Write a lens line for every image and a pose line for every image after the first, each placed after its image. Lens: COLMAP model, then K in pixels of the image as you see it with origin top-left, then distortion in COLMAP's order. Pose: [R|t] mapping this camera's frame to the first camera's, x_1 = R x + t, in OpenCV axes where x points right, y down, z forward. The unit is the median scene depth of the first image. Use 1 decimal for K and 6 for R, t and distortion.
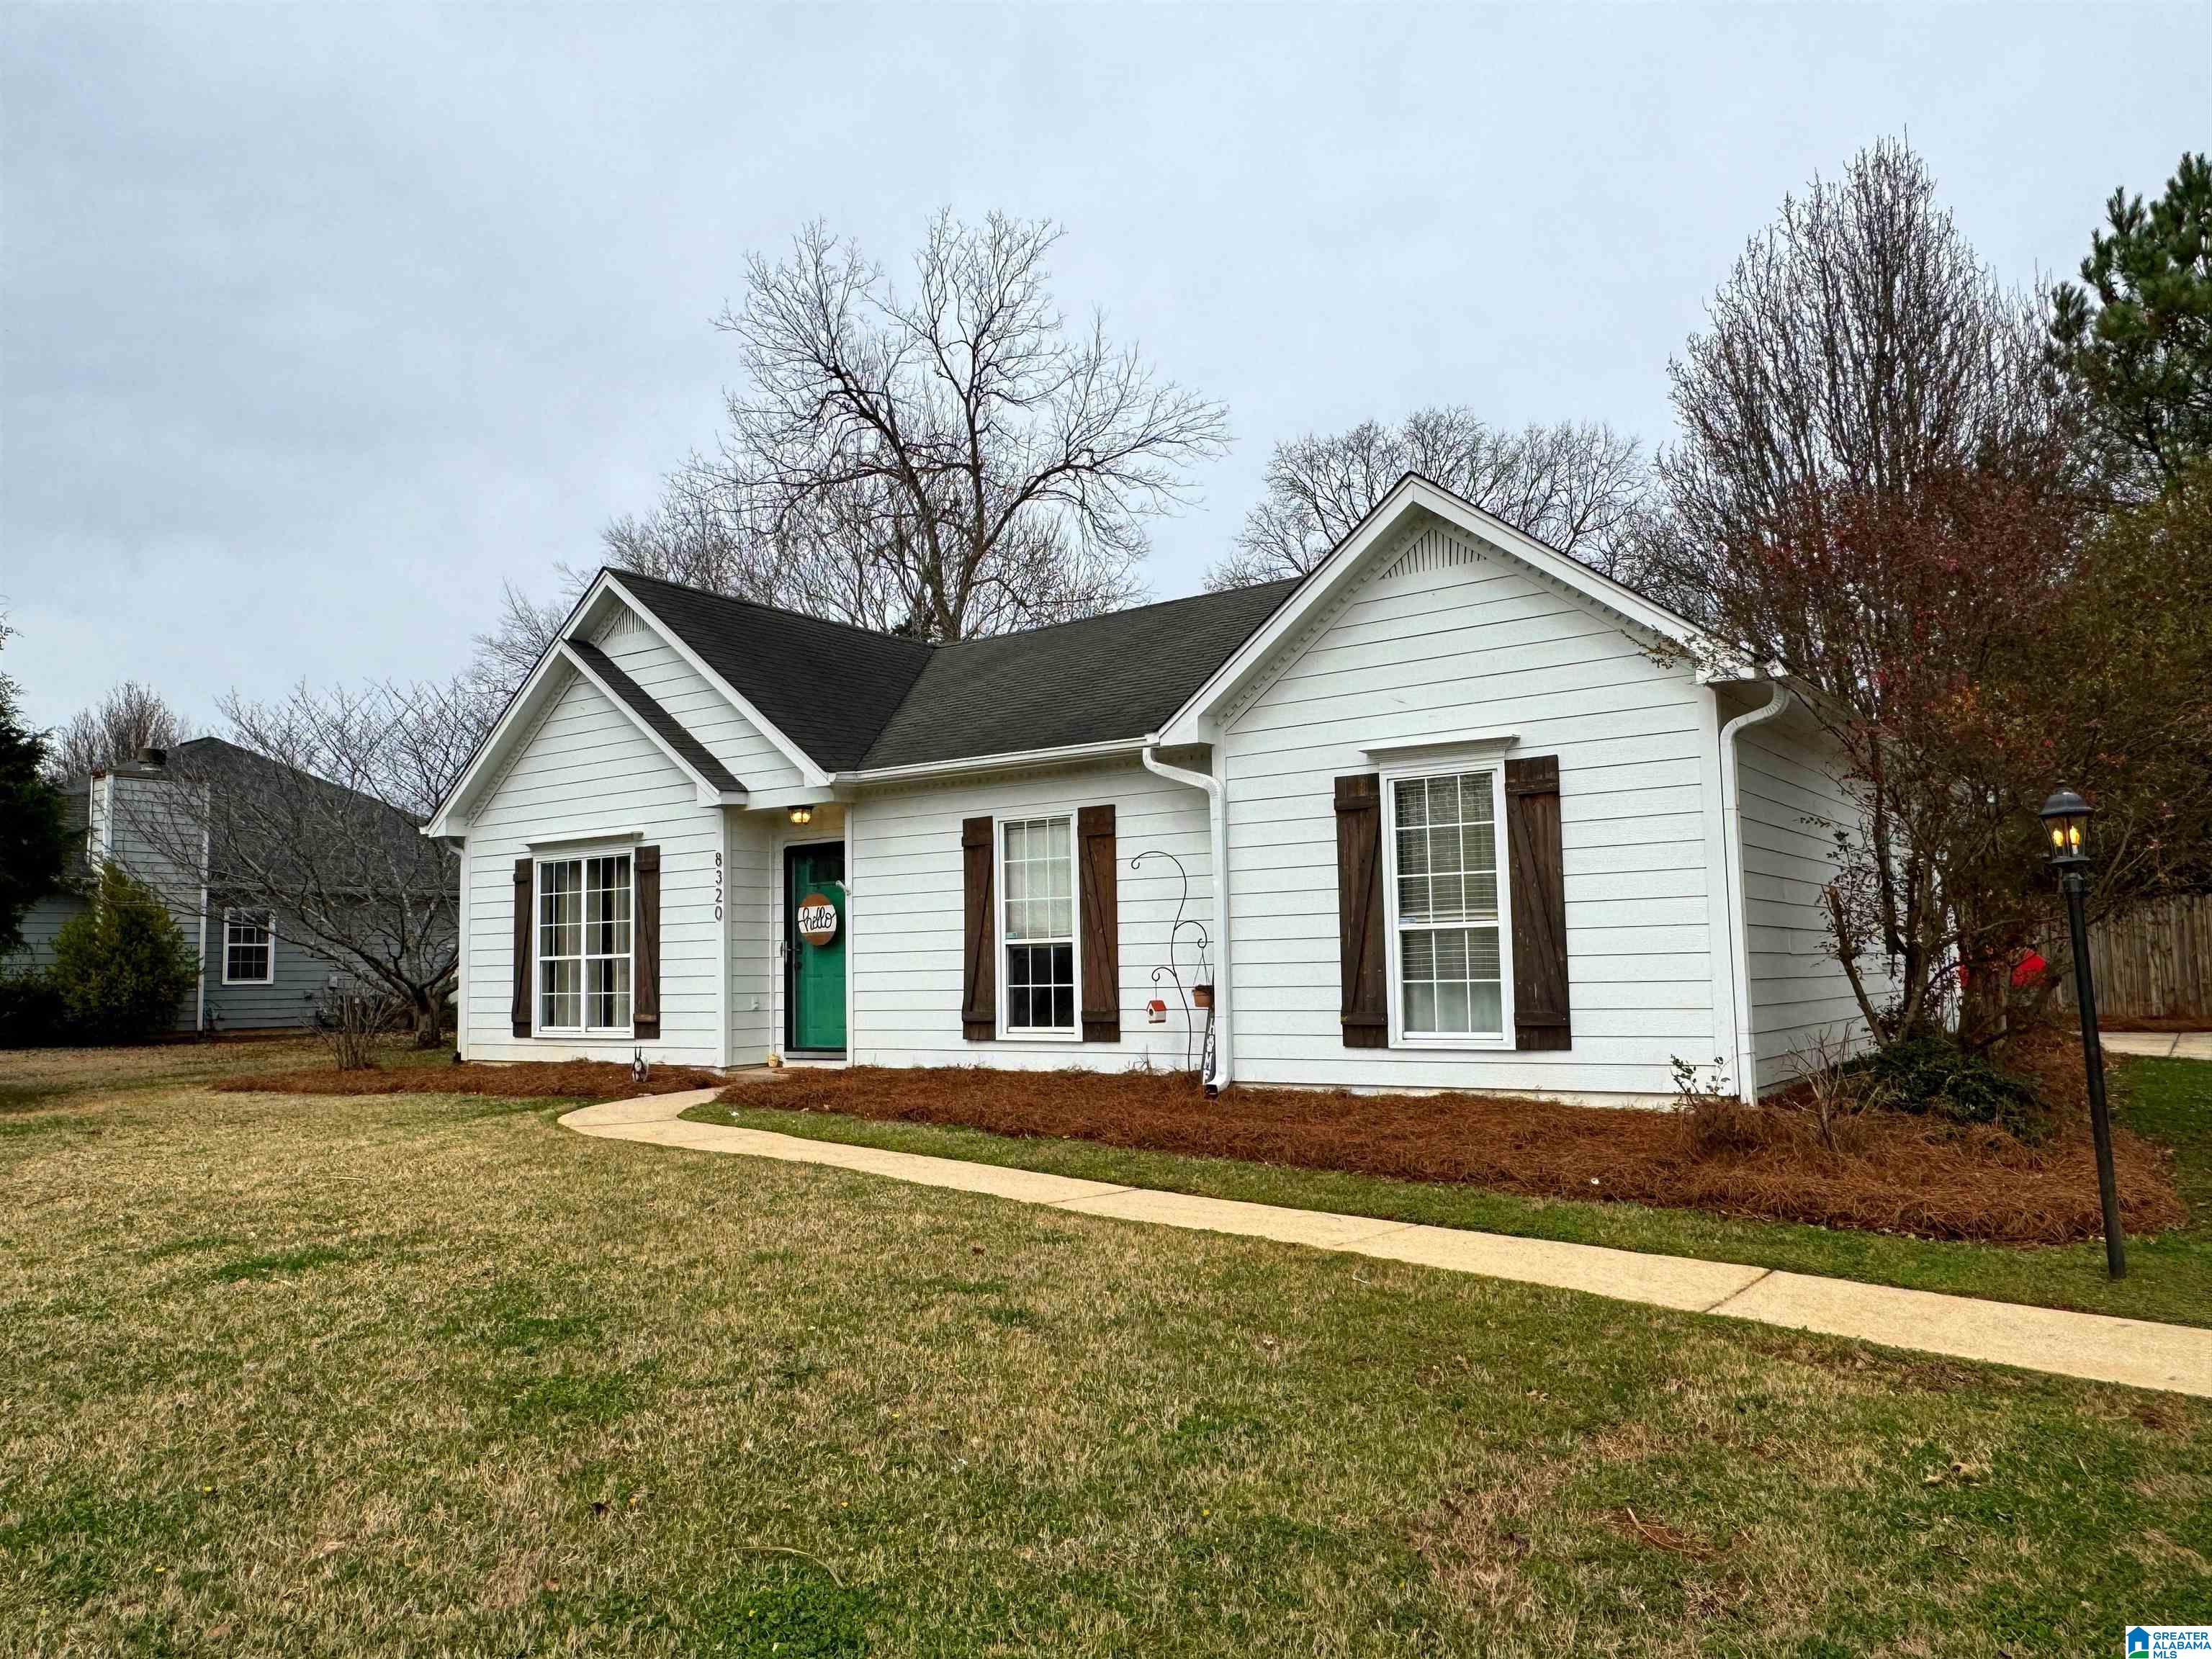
lens RADIAL K [[1533.2, 0, 1106.0], [0, 1533.2, 829.5], [0, 0, 1]] dist [0.002506, 0.000393]
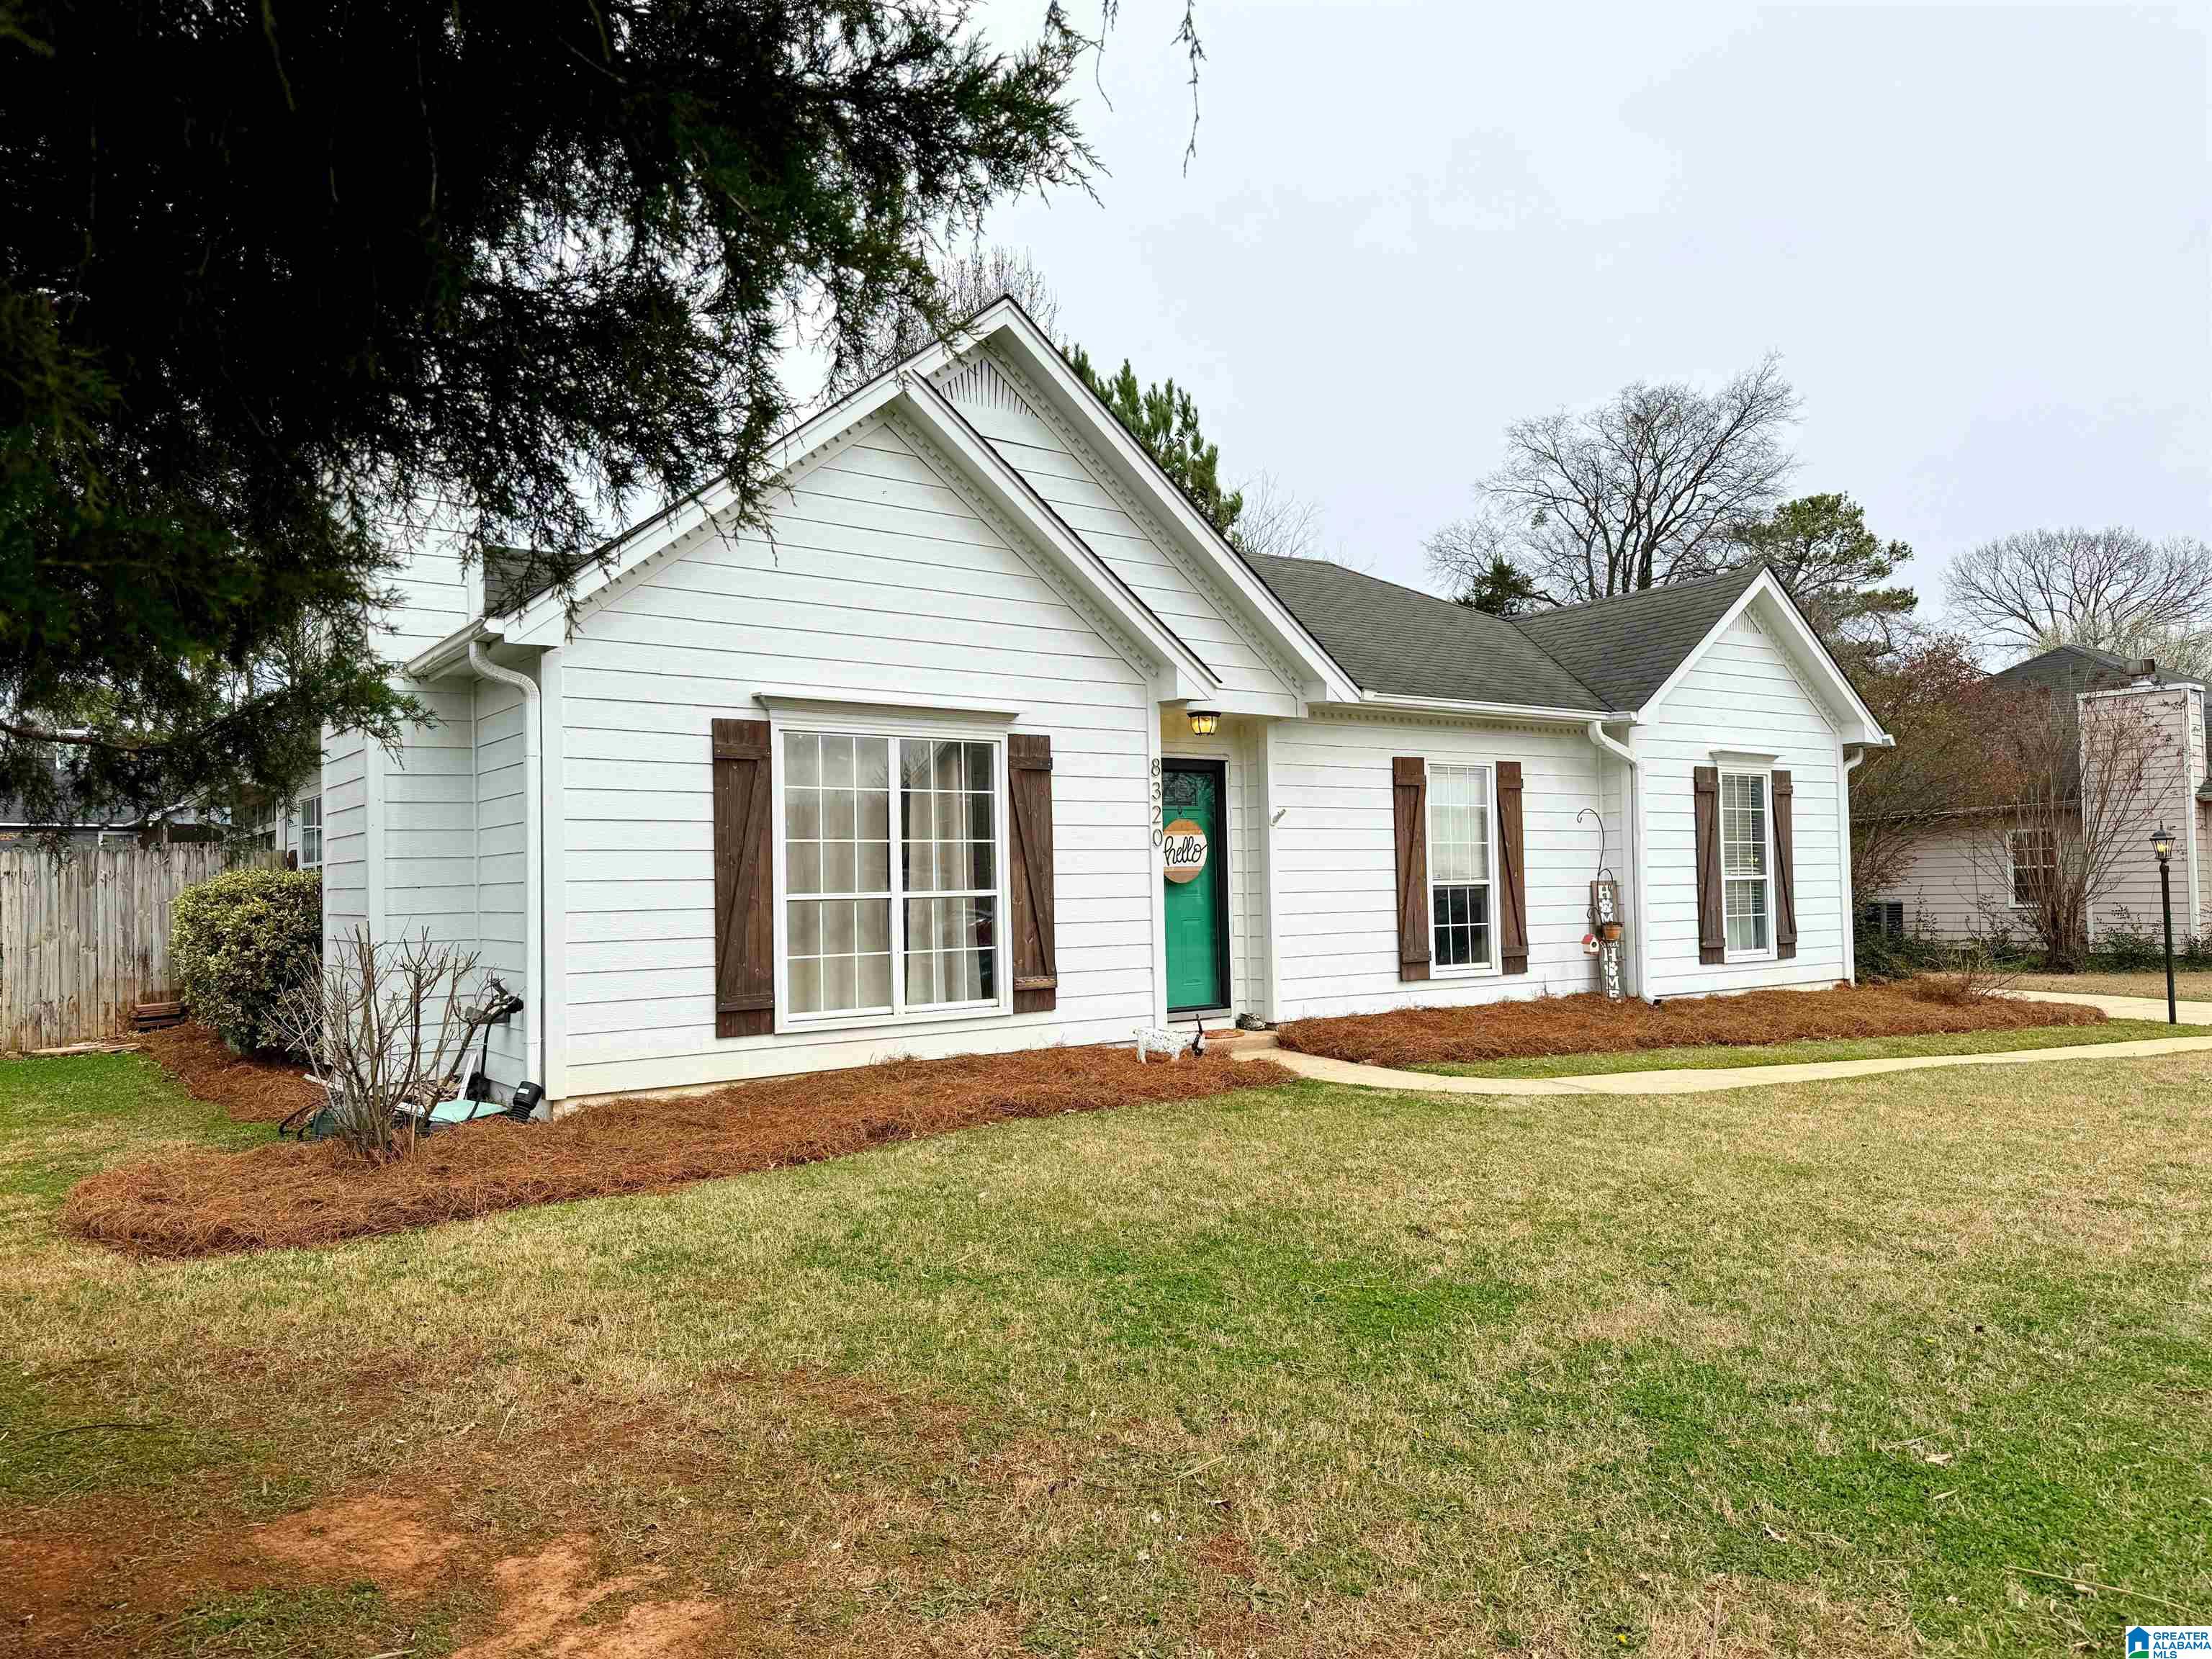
lens RADIAL K [[1795.0, 0, 1106.0], [0, 1795.0, 829.5], [0, 0, 1]] dist [0.189673, 0.000918]
pose [[0.238983, 0.063672, 0.968934, -1.241391], [-0.055183, 0.997126, -0.051913, 0.108663], [-0.969454, -0.041063, 0.241810, 0.891337]]
